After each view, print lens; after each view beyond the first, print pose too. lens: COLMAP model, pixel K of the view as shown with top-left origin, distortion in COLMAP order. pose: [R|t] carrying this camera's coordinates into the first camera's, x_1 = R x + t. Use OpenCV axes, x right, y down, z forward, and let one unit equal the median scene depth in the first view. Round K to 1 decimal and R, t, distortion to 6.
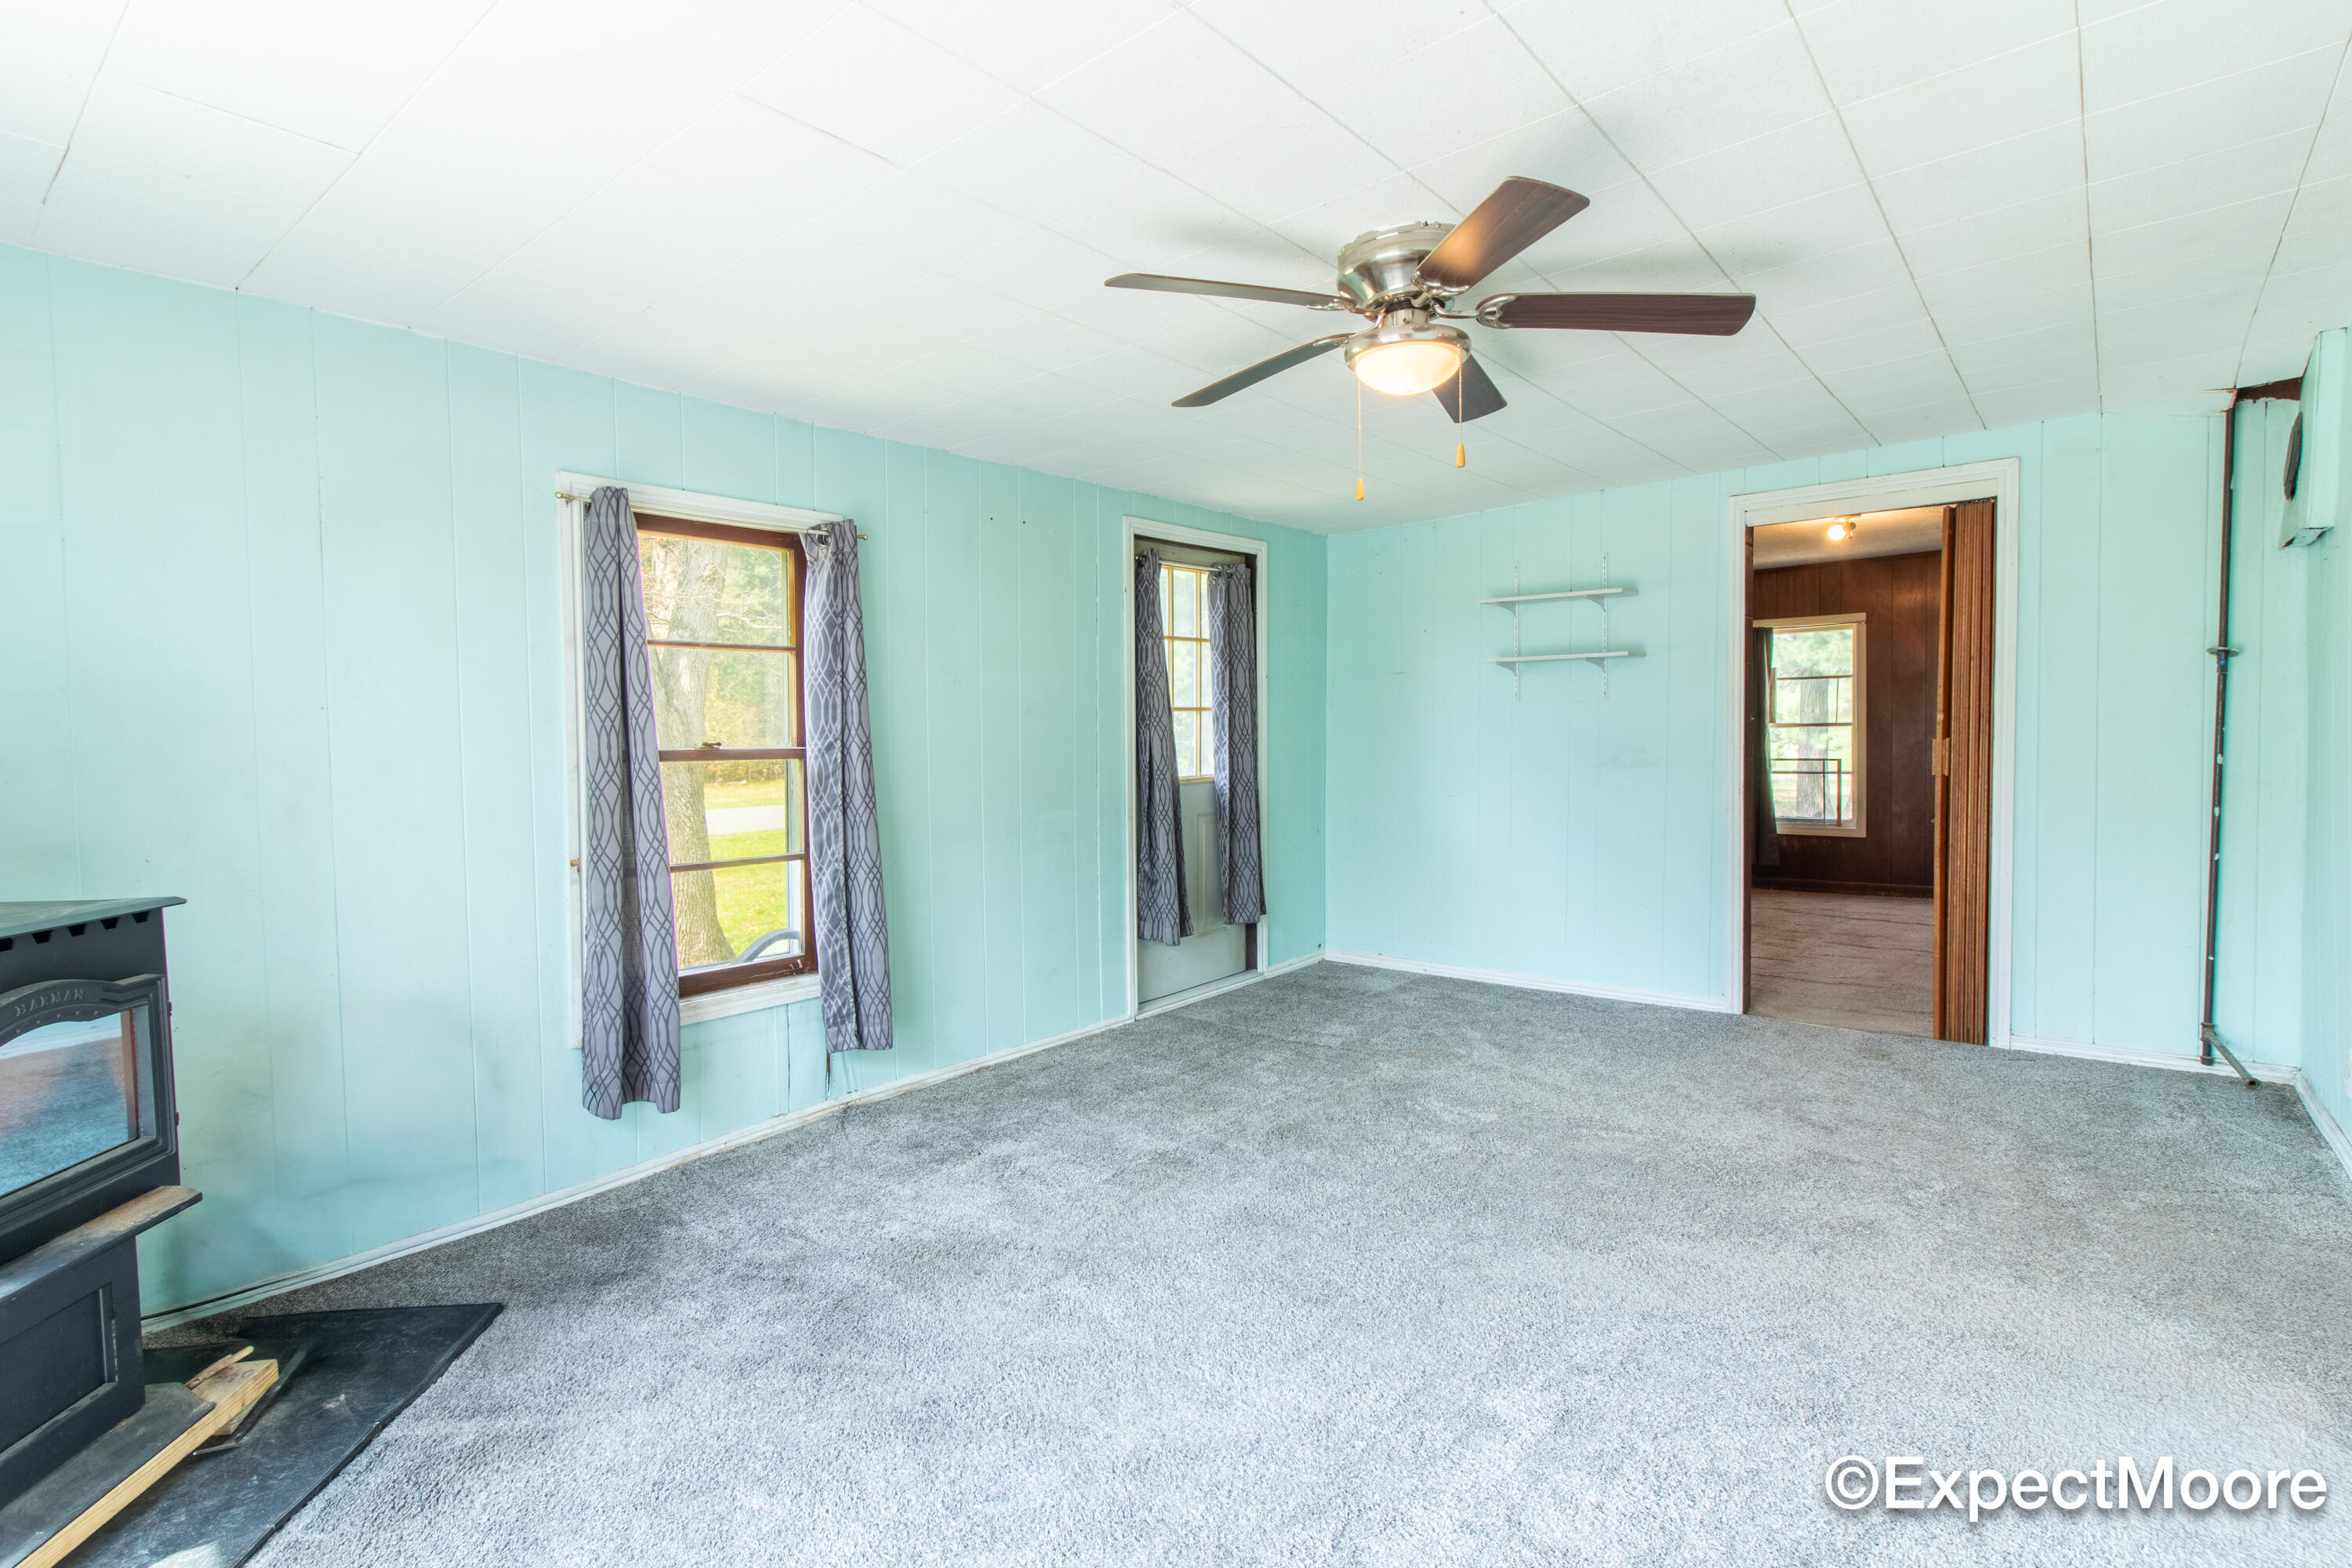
lens RADIAL K [[1102.9, 0, 1172.6], [0, 1102.9, 777.7], [0, 0, 1]] dist [-0.003541, -0.000446]
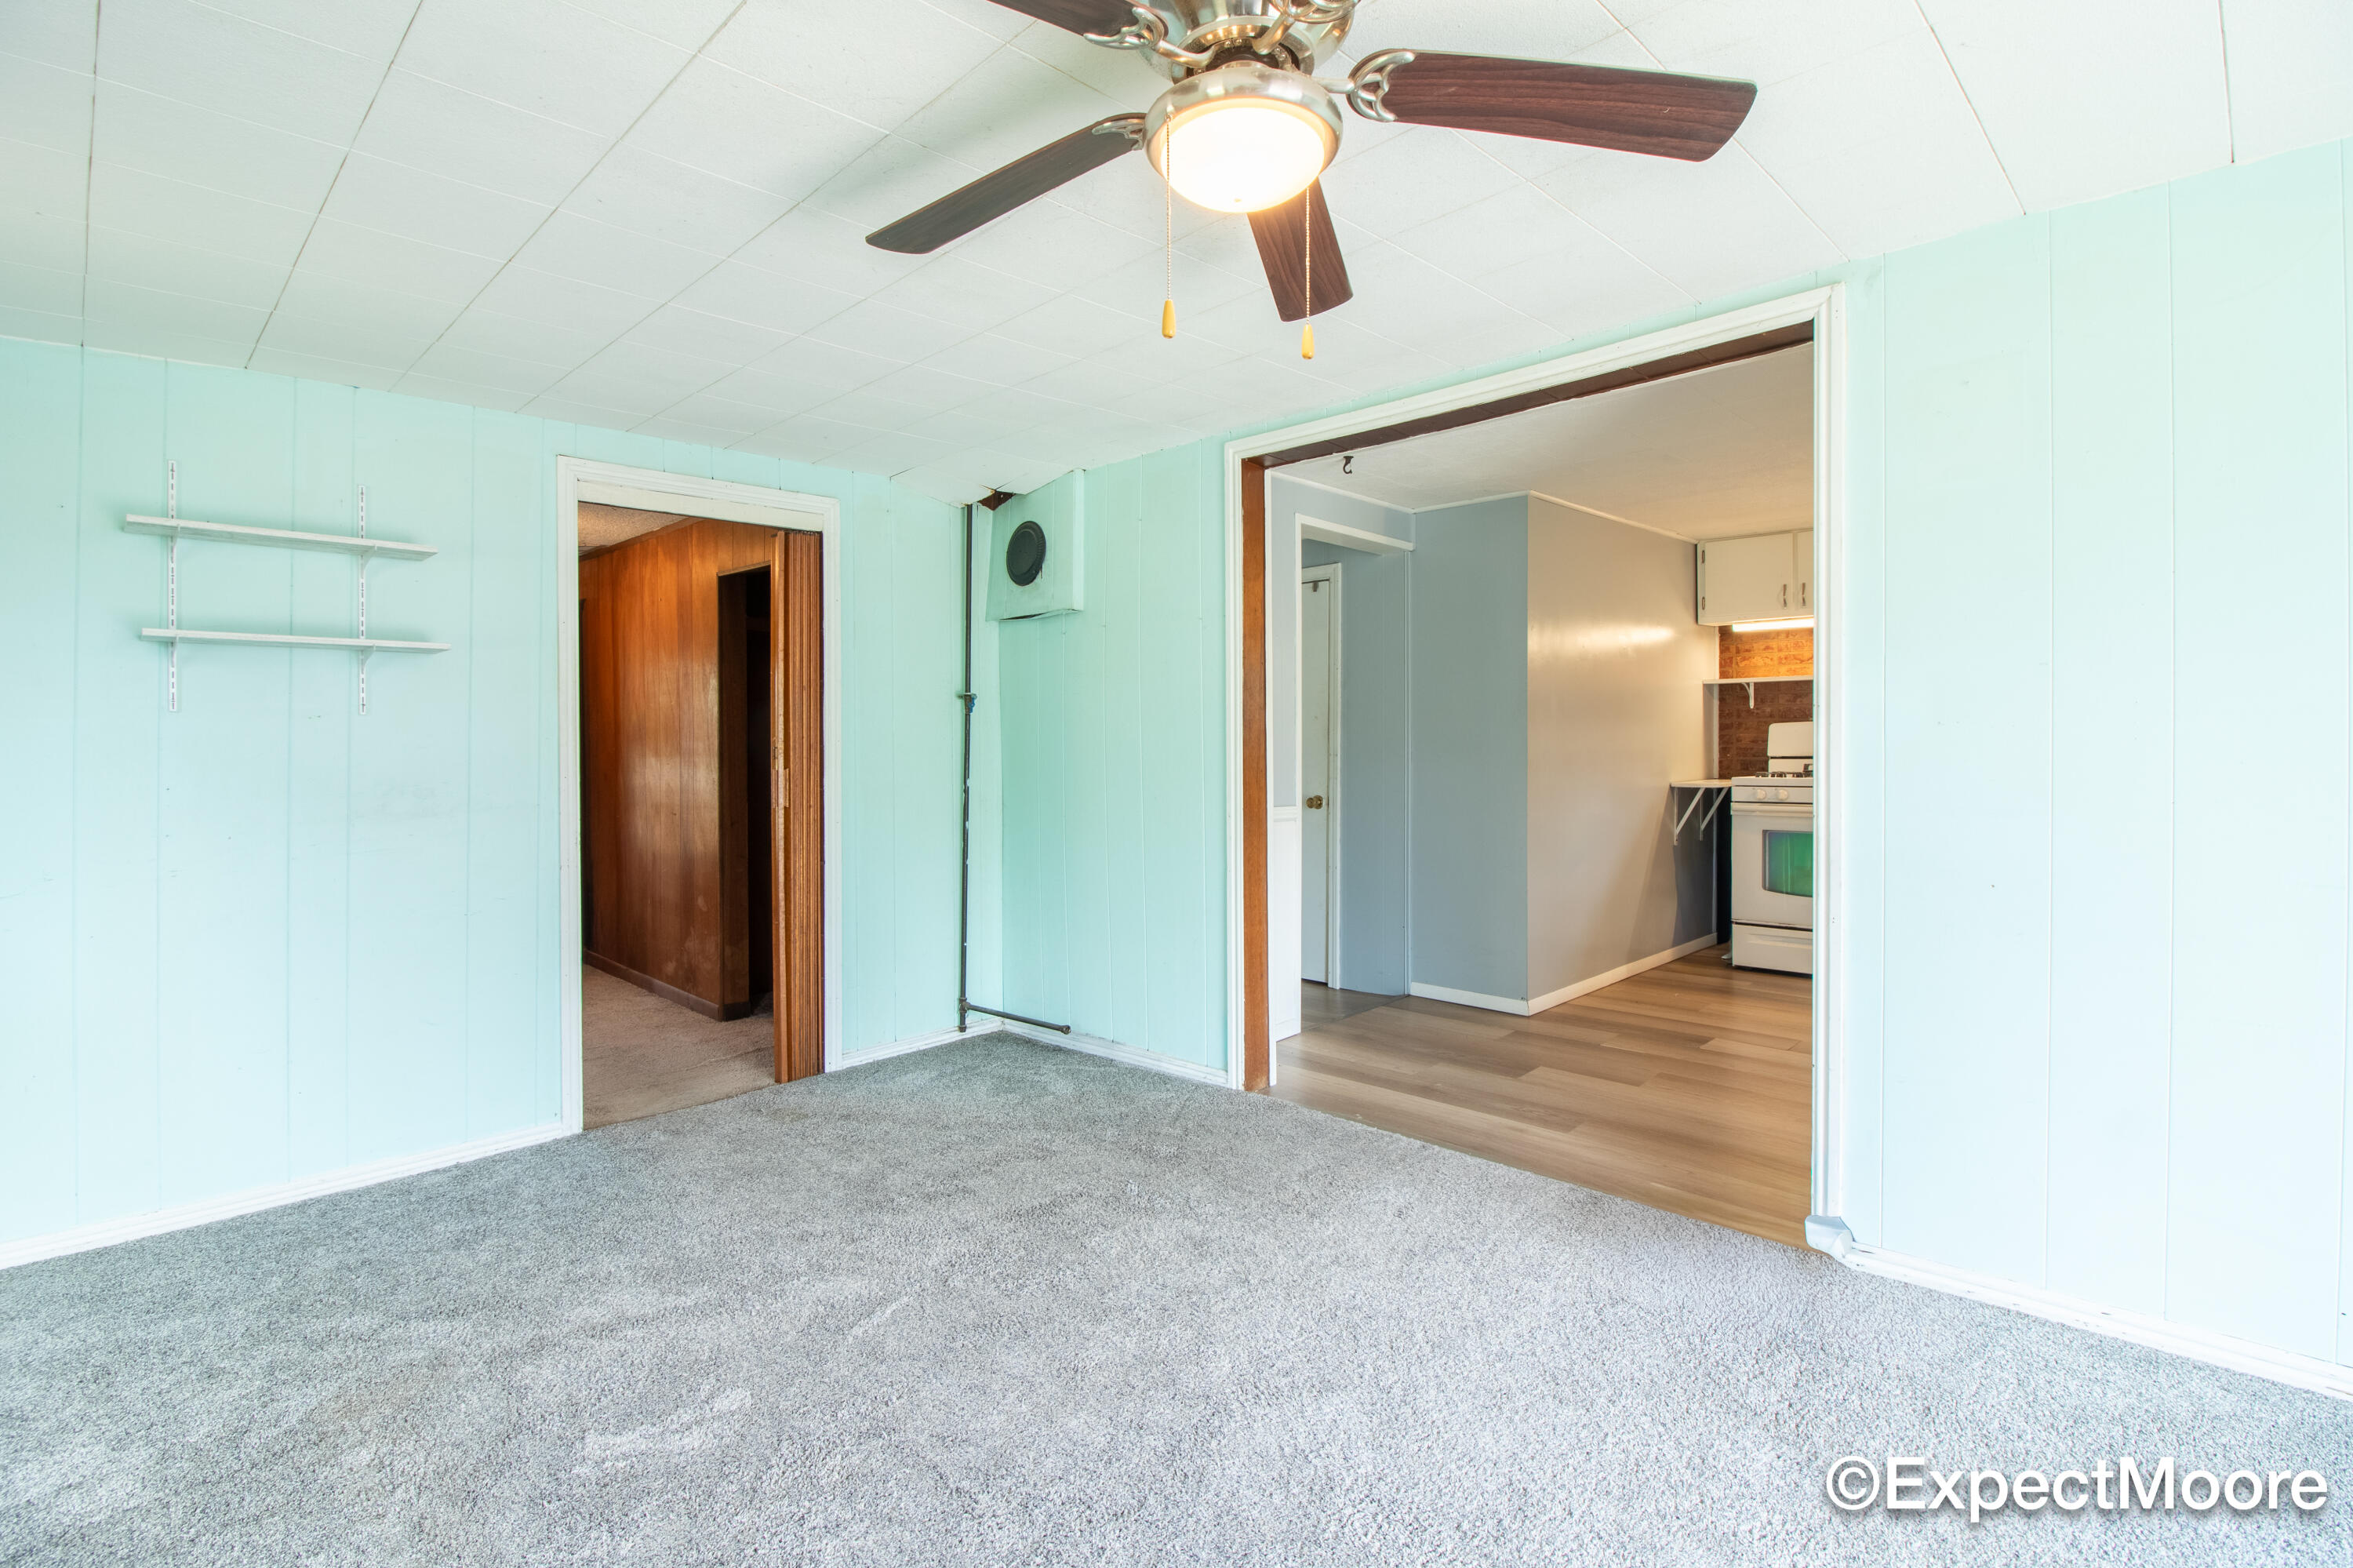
lens RADIAL K [[1103.4, 0, 1170.6], [0, 1103.4, 770.7], [0, 0, 1]] dist [-0.003541, -0.000446]
pose [[0.102011, -0.006768, 0.994760, -0.241185], [0.051434, 0.998675, 0.001521, -0.018972], [-0.993453, 0.051009, 0.102224, 0.585370]]
